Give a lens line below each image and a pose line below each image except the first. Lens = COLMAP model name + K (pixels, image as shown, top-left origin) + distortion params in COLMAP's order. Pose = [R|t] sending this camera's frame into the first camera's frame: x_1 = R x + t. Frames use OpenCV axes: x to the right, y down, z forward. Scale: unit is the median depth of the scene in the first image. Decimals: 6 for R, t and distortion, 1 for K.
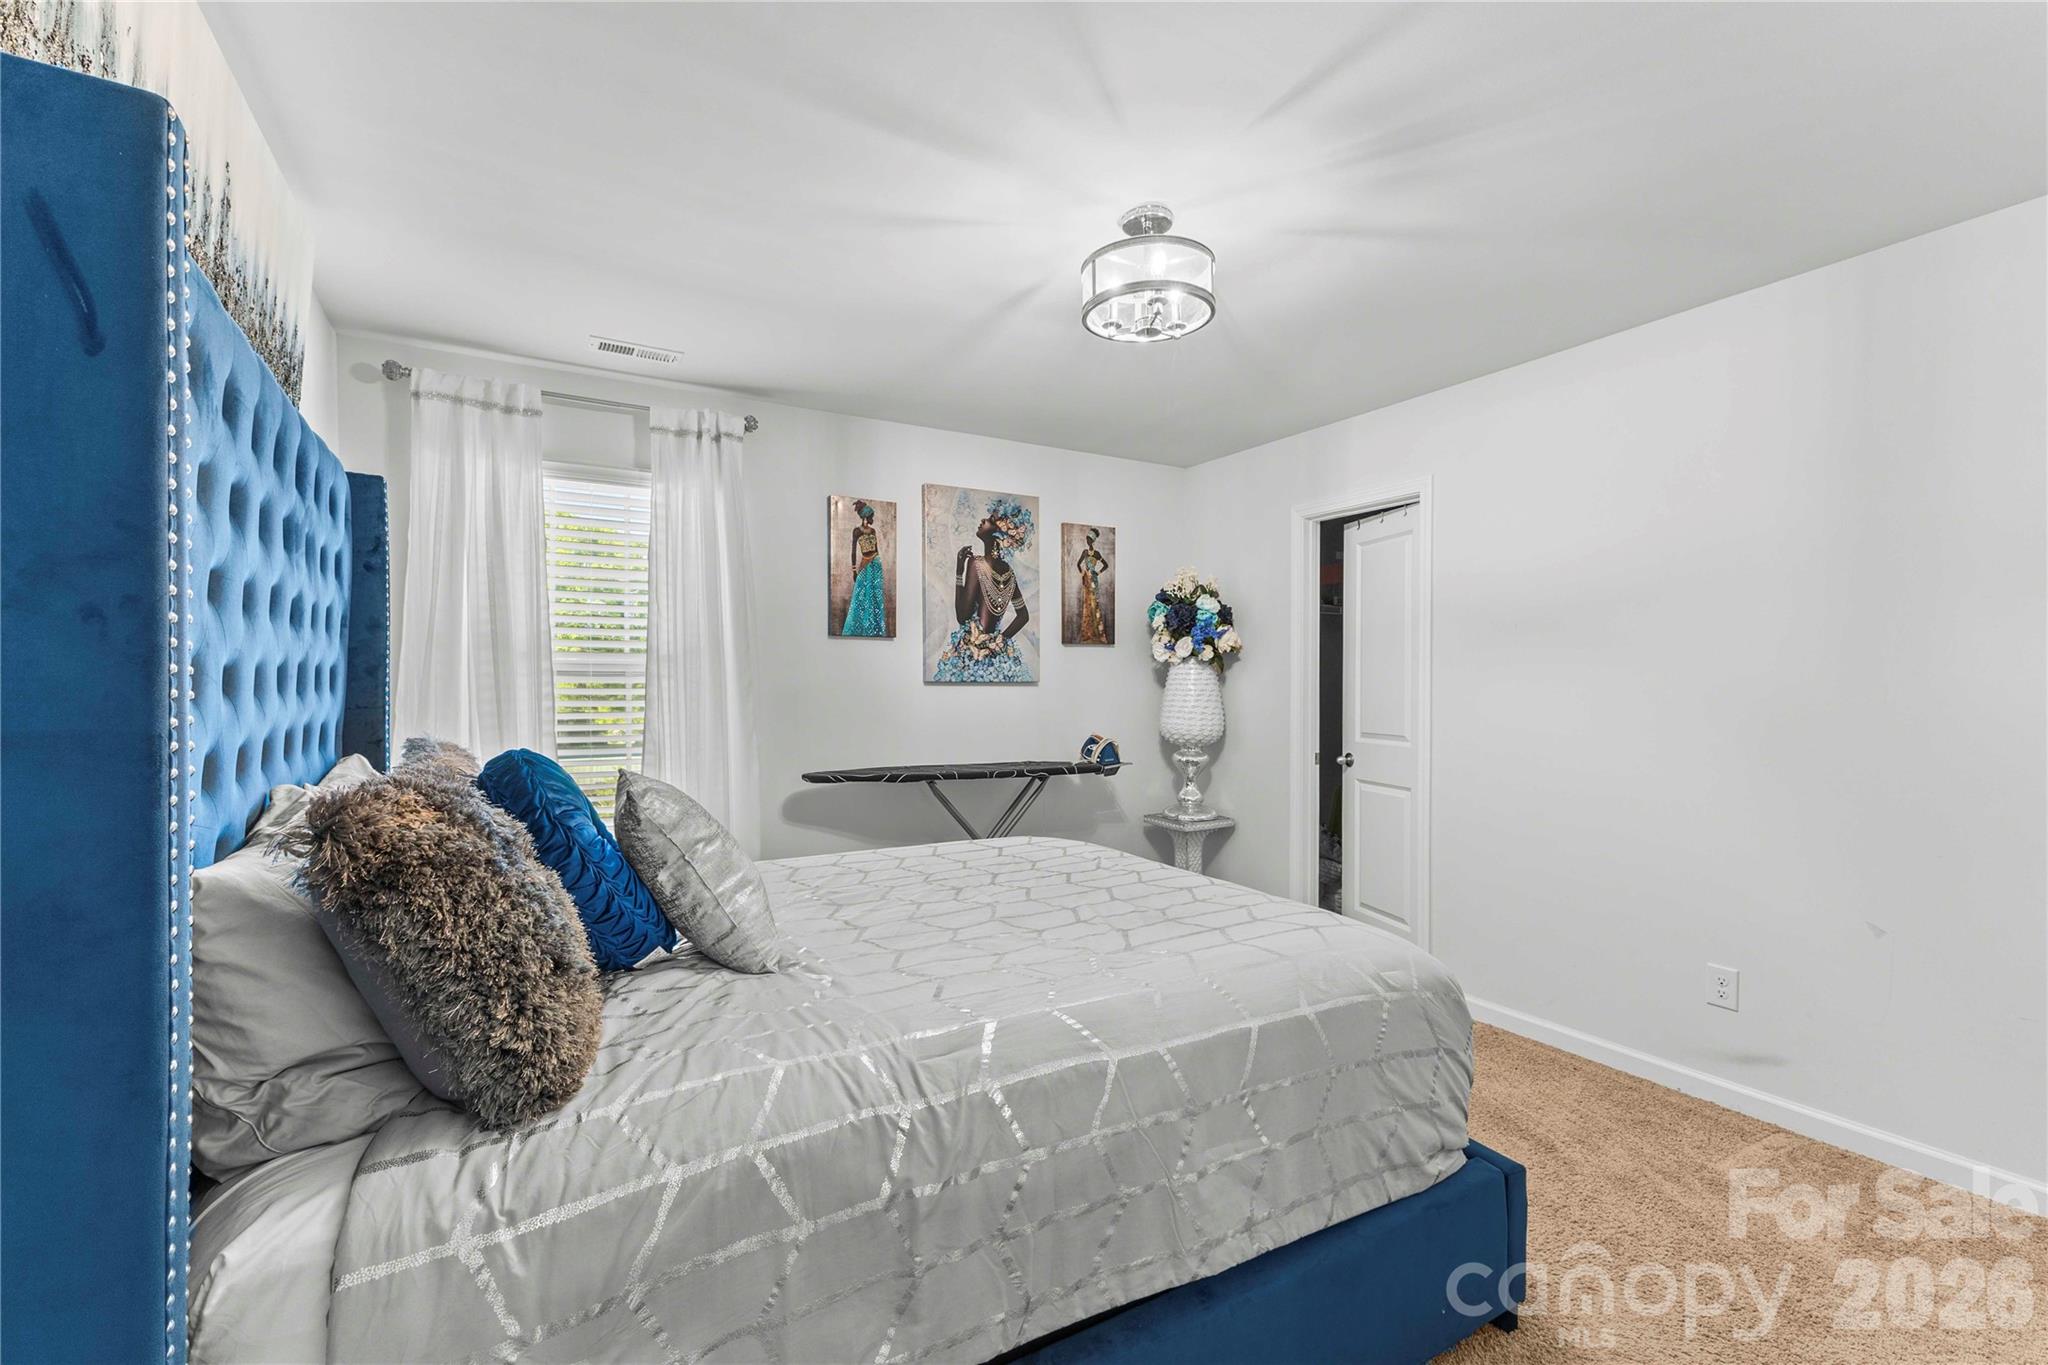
lens RADIAL K [[882.6, 0, 1027.4], [0, 882.6, 679.0], [0, 0, 1]] dist [0.009917, -0.002341]
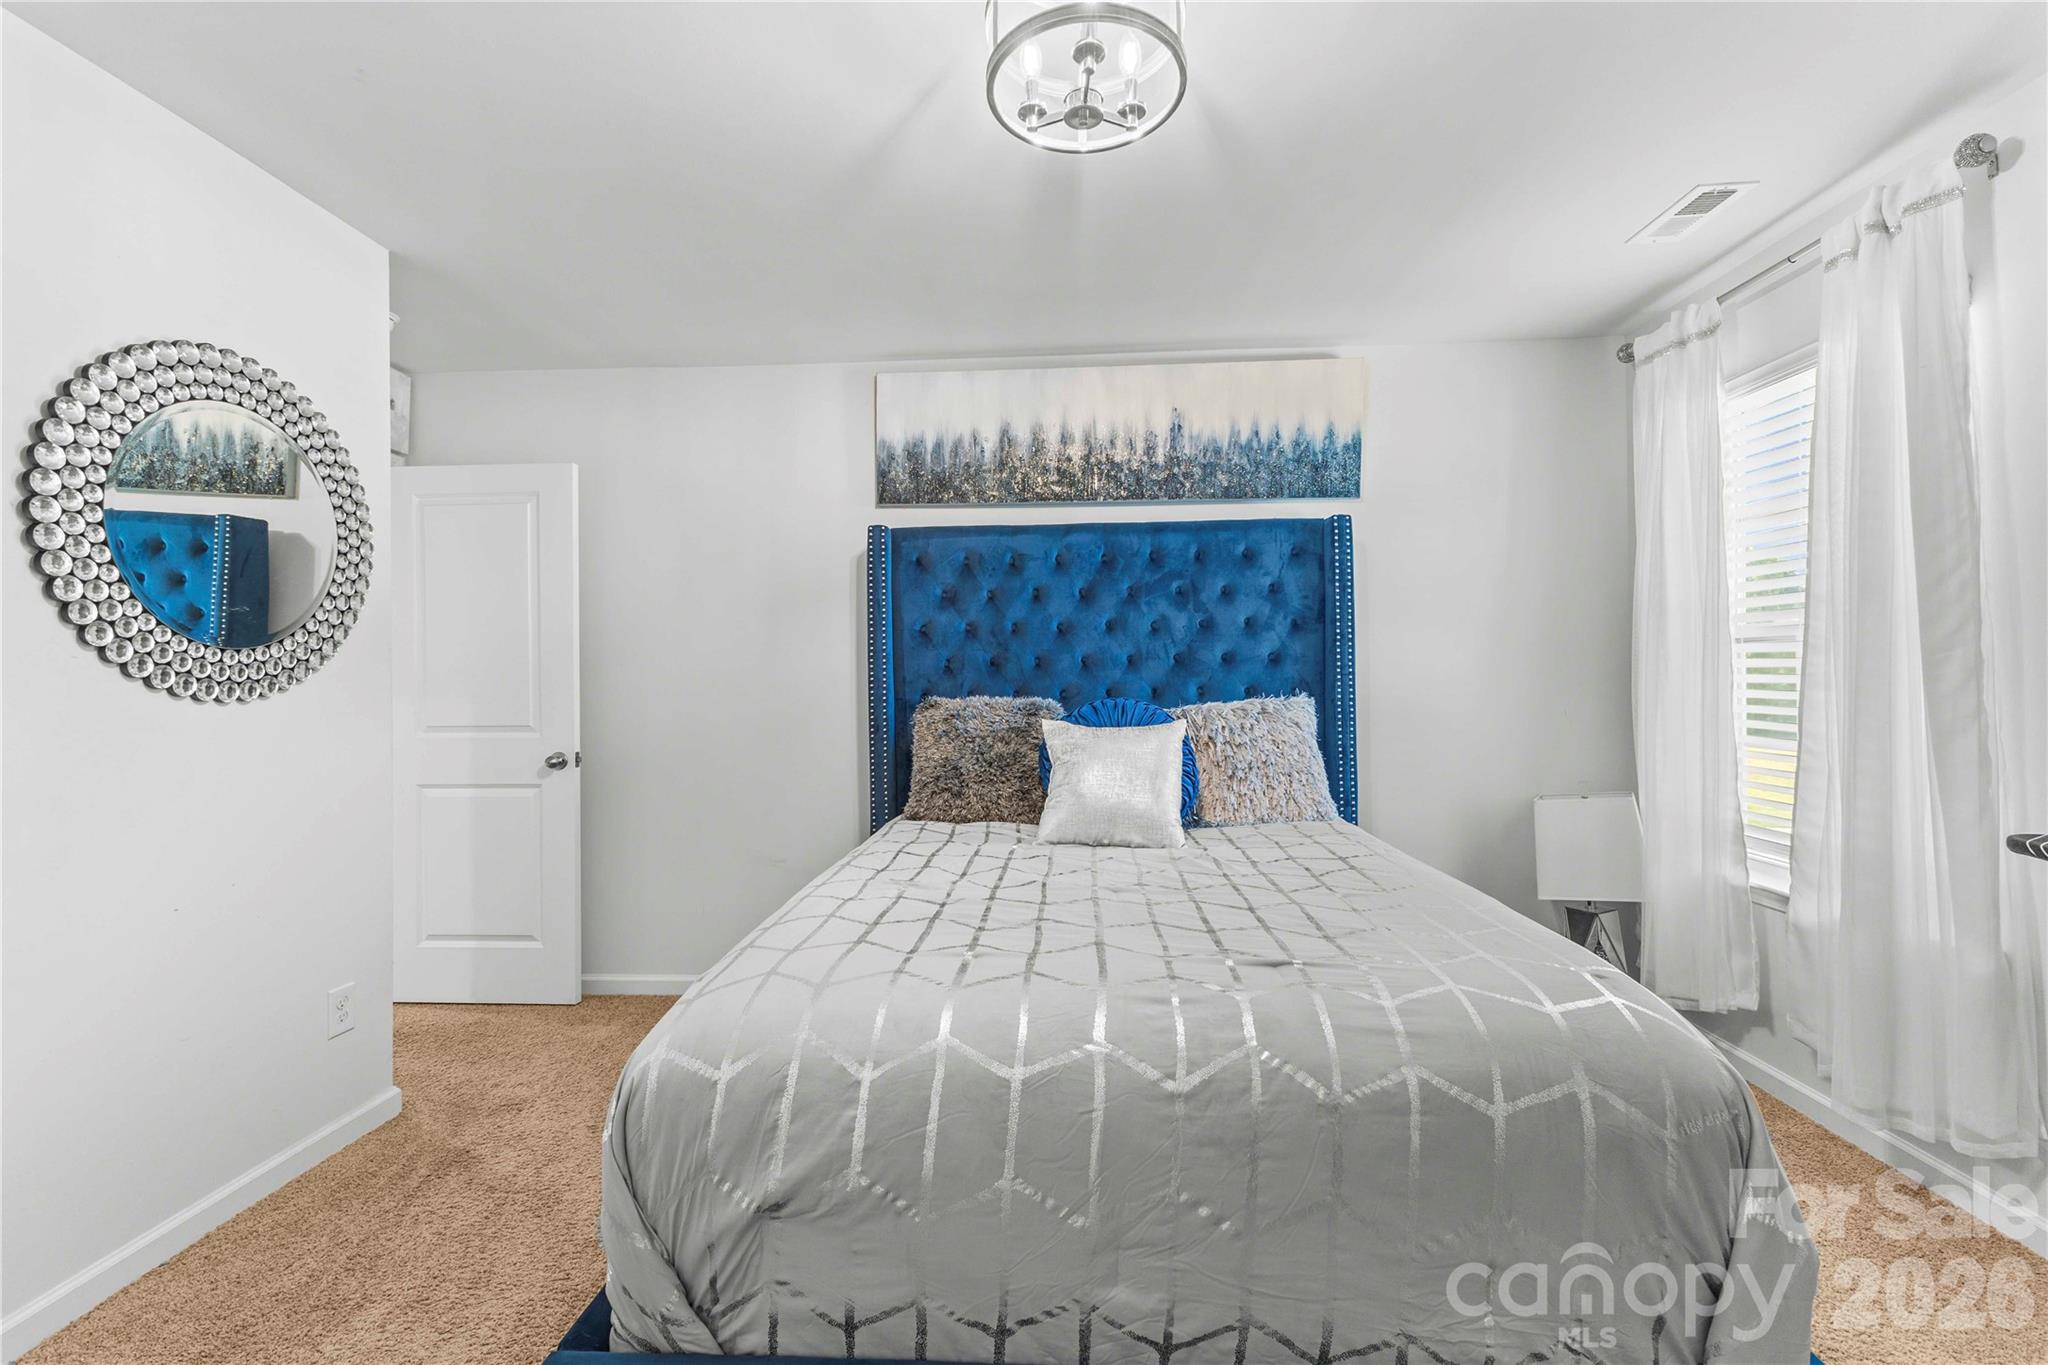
lens RADIAL K [[882.6, 0, 1024.6], [0, 882.6, 689.8], [0, 0, 1]] dist [0.009917, -0.002341]
pose [[-0.542629, 0.021183, -0.839705, 0.381514], [0.015246, 0.999766, 0.015369, 0.011604], [0.839834, -0.004463, -0.542825, 0.692605]]
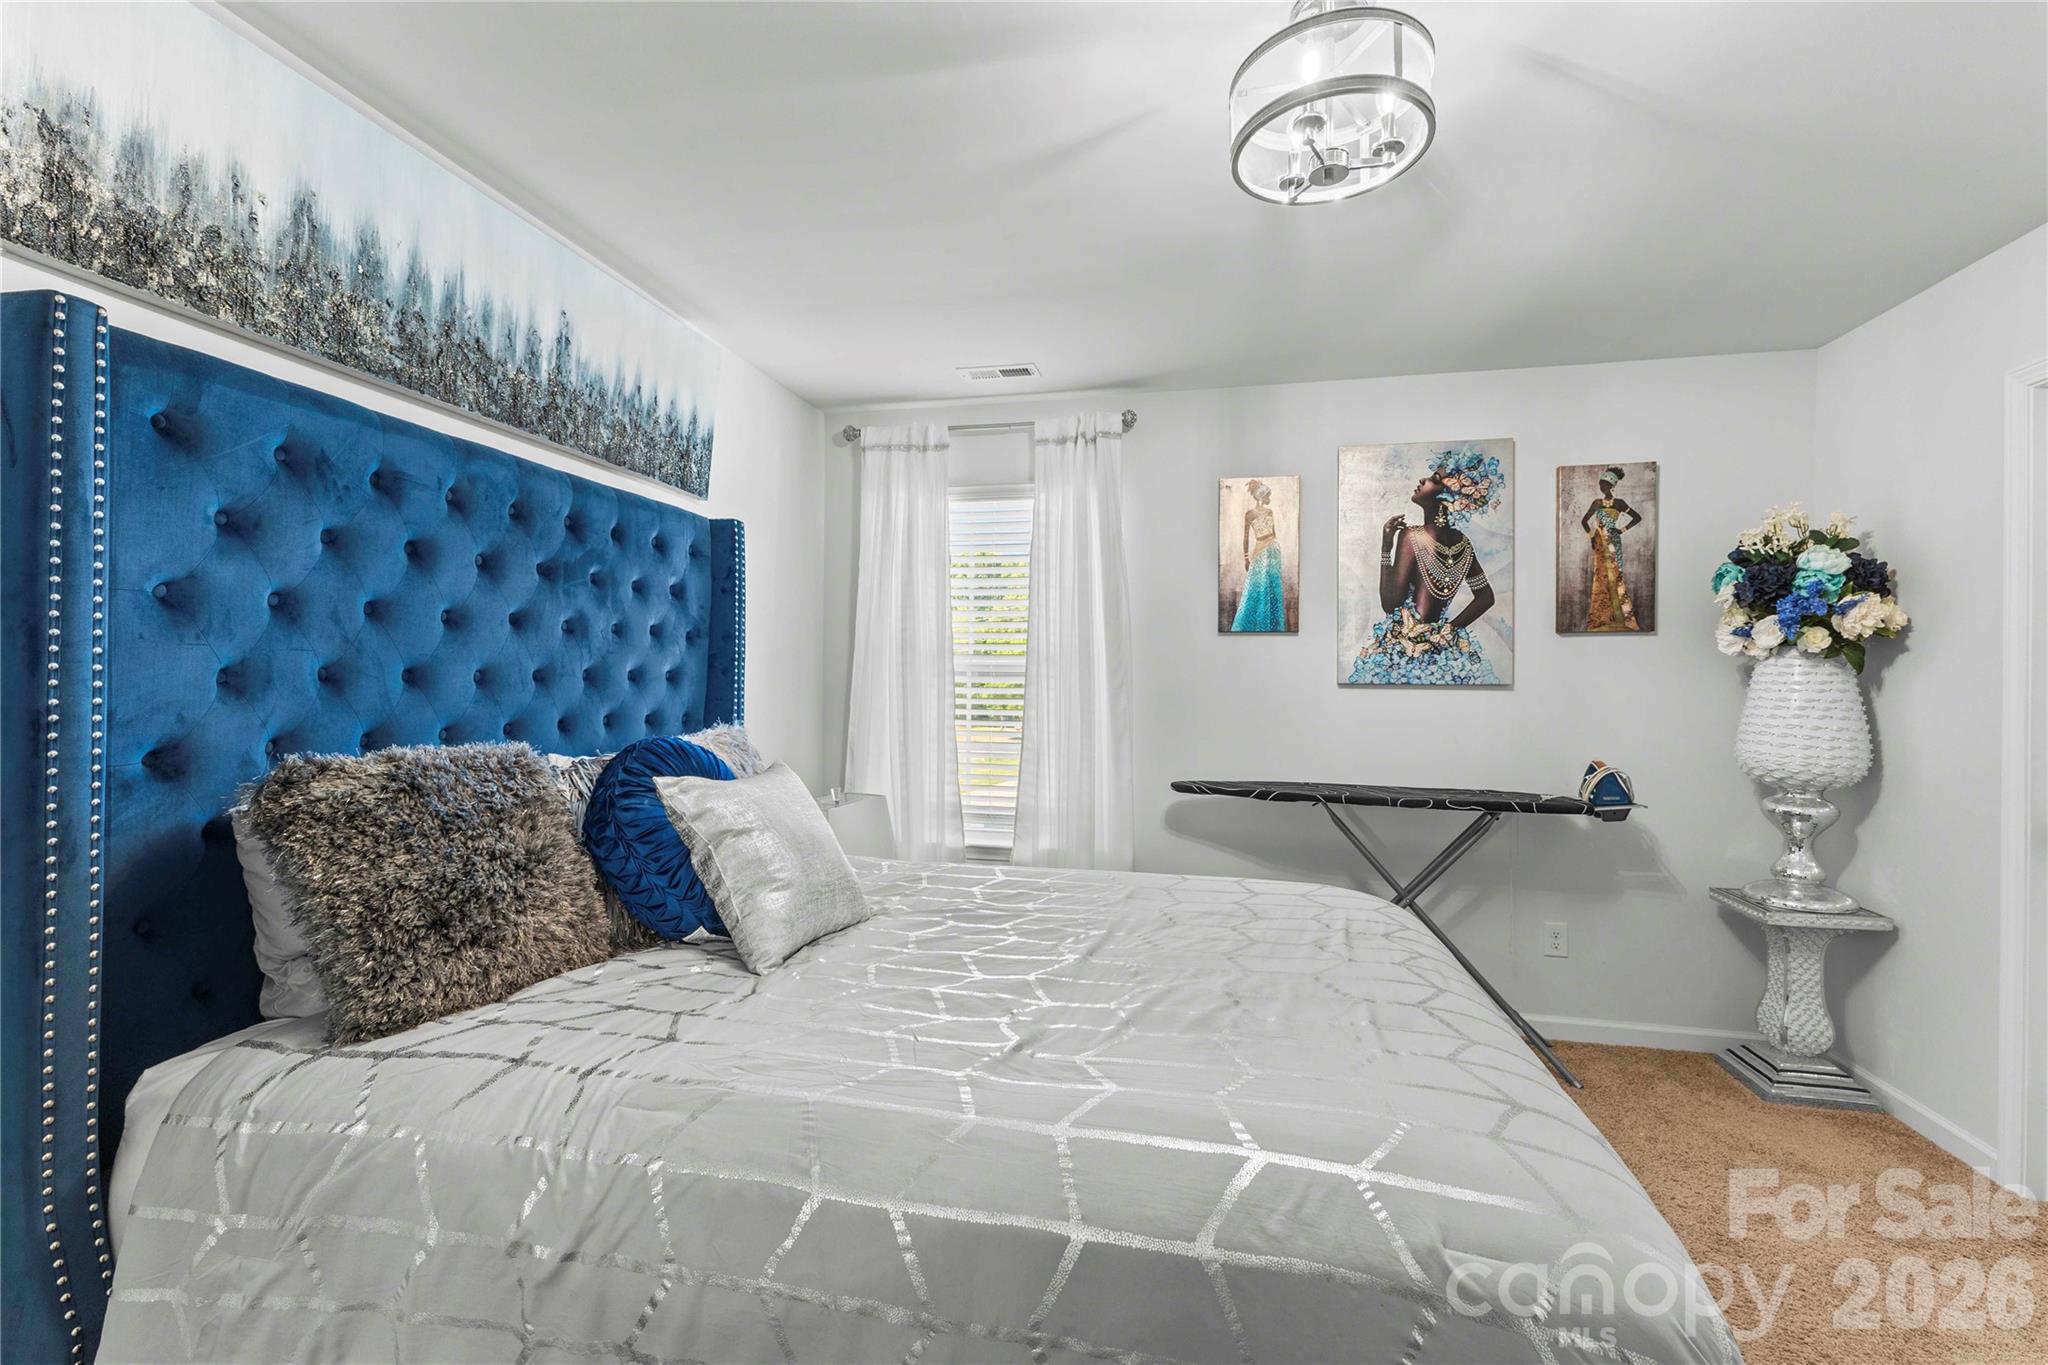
lens RADIAL K [[882.6, 0, 1021.8], [0, 882.6, 670.8], [0, 0, 1]] dist [0.009917, -0.002341]
pose [[0.737049, -0.004326, -0.675825, 0.221095], [-0.004126, 0.999932, -0.010900, 0.001026], [0.675827, 0.010822, 0.736981, 0.174865]]
